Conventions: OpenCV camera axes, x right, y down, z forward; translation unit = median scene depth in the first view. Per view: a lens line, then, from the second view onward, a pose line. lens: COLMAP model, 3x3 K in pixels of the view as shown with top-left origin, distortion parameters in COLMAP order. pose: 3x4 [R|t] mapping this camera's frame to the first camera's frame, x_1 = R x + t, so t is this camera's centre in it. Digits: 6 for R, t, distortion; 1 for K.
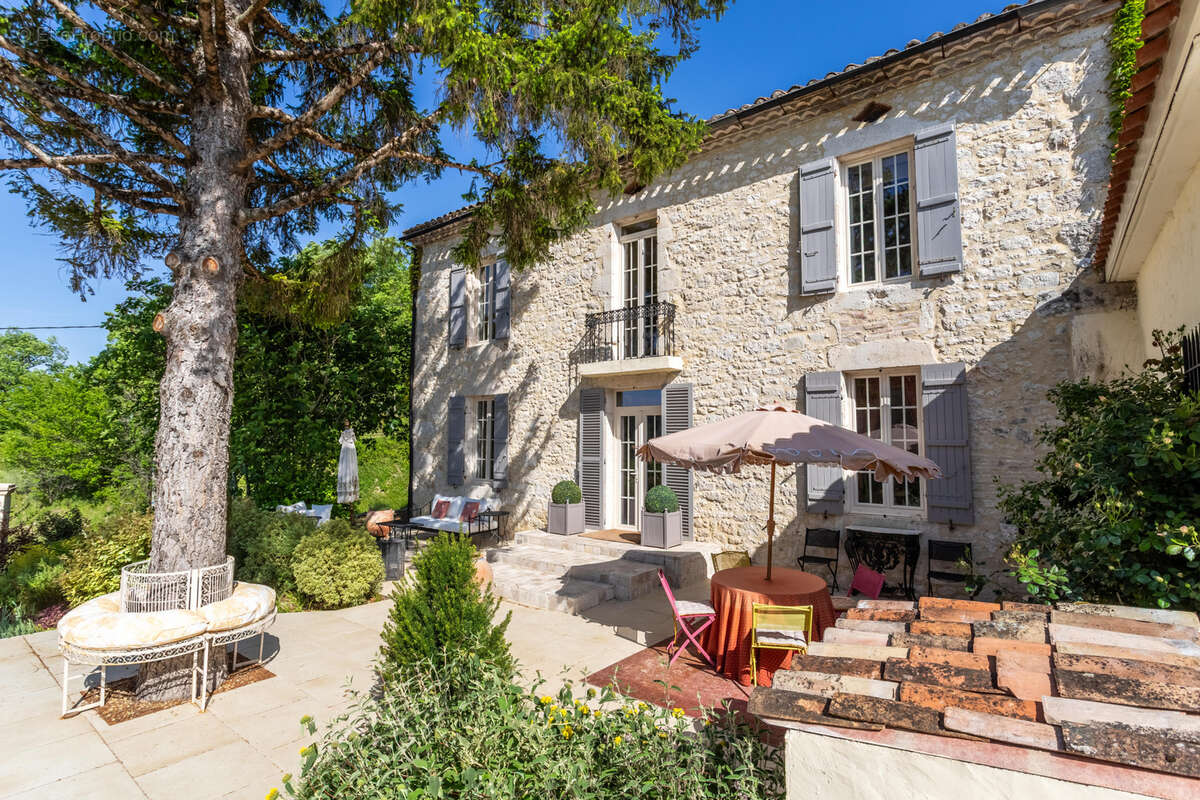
lens RADIAL K [[572.0, 0, 591.5], [0, 572.0, 396.4], [0, 0, 1]] dist [0.002905, 0.001706]
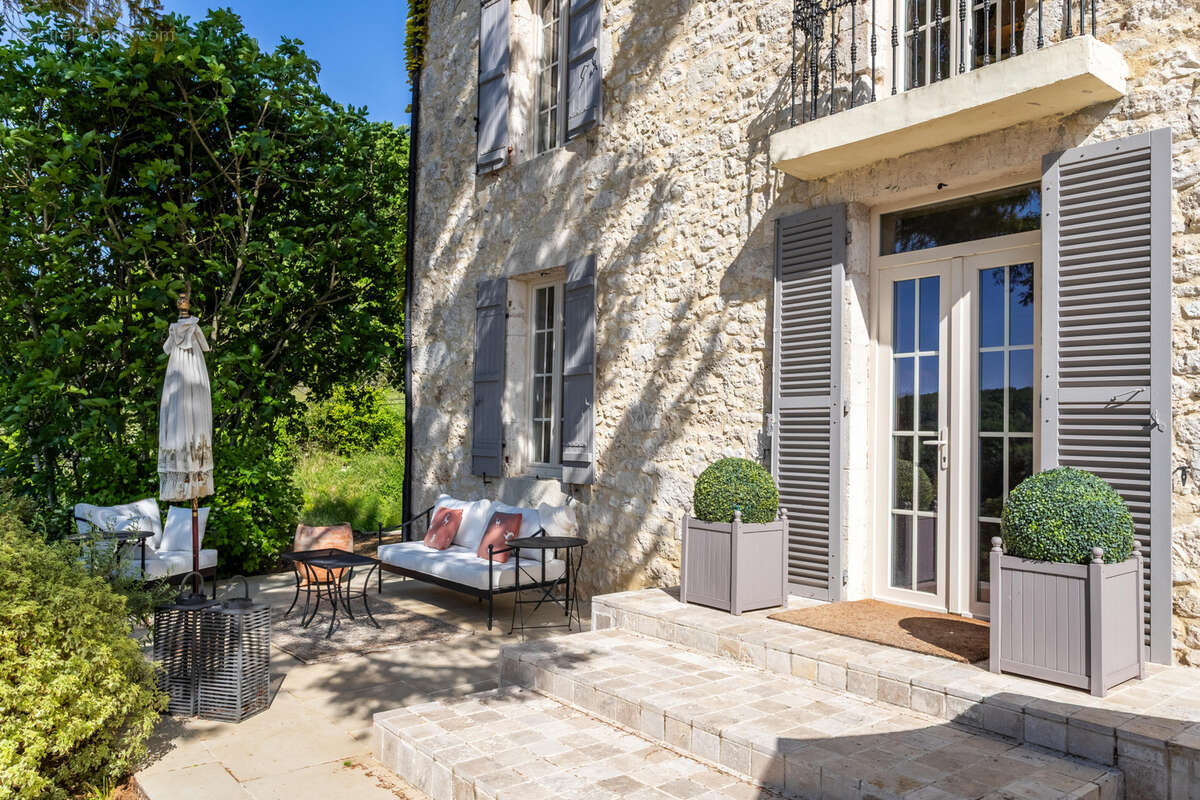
lens RADIAL K [[845.1, 0, 600.5], [0, 845.1, 405.8], [0, 0, 1]] dist [0.004842, 0.003677]
pose [[0.977950, 0.006750, -0.208728, -0.016529], [0.000939, 0.999325, 0.036716, 0.096246], [0.208835, -0.036103, 0.977284, 0.476005]]
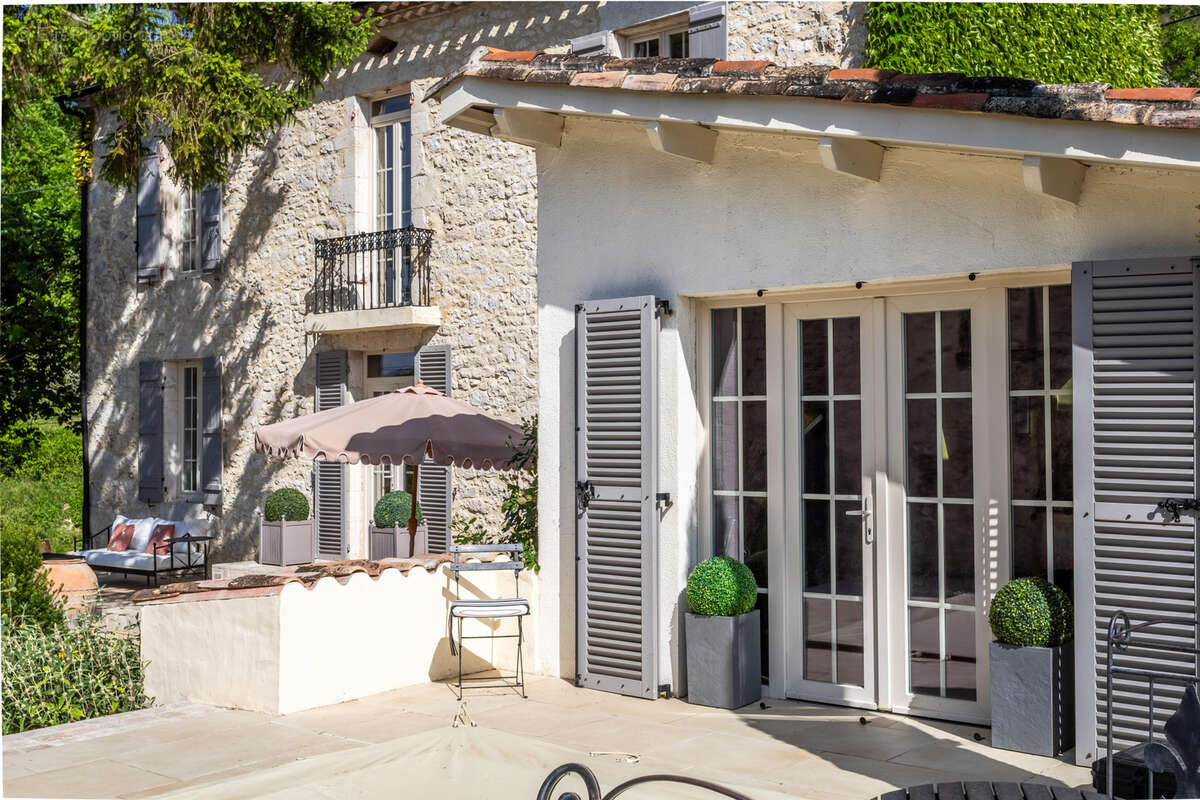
lens RADIAL K [[1309.7, 0, 600.4], [0, 1309.7, 394.8], [0, 0, 1]] dist [0.006705, 0.008429]
pose [[0.999847, -0.013973, -0.010476, 0.349575], [0.014516, 0.998451, 0.053714, -0.042469], [0.009710, -0.053858, 0.998501, -0.550746]]
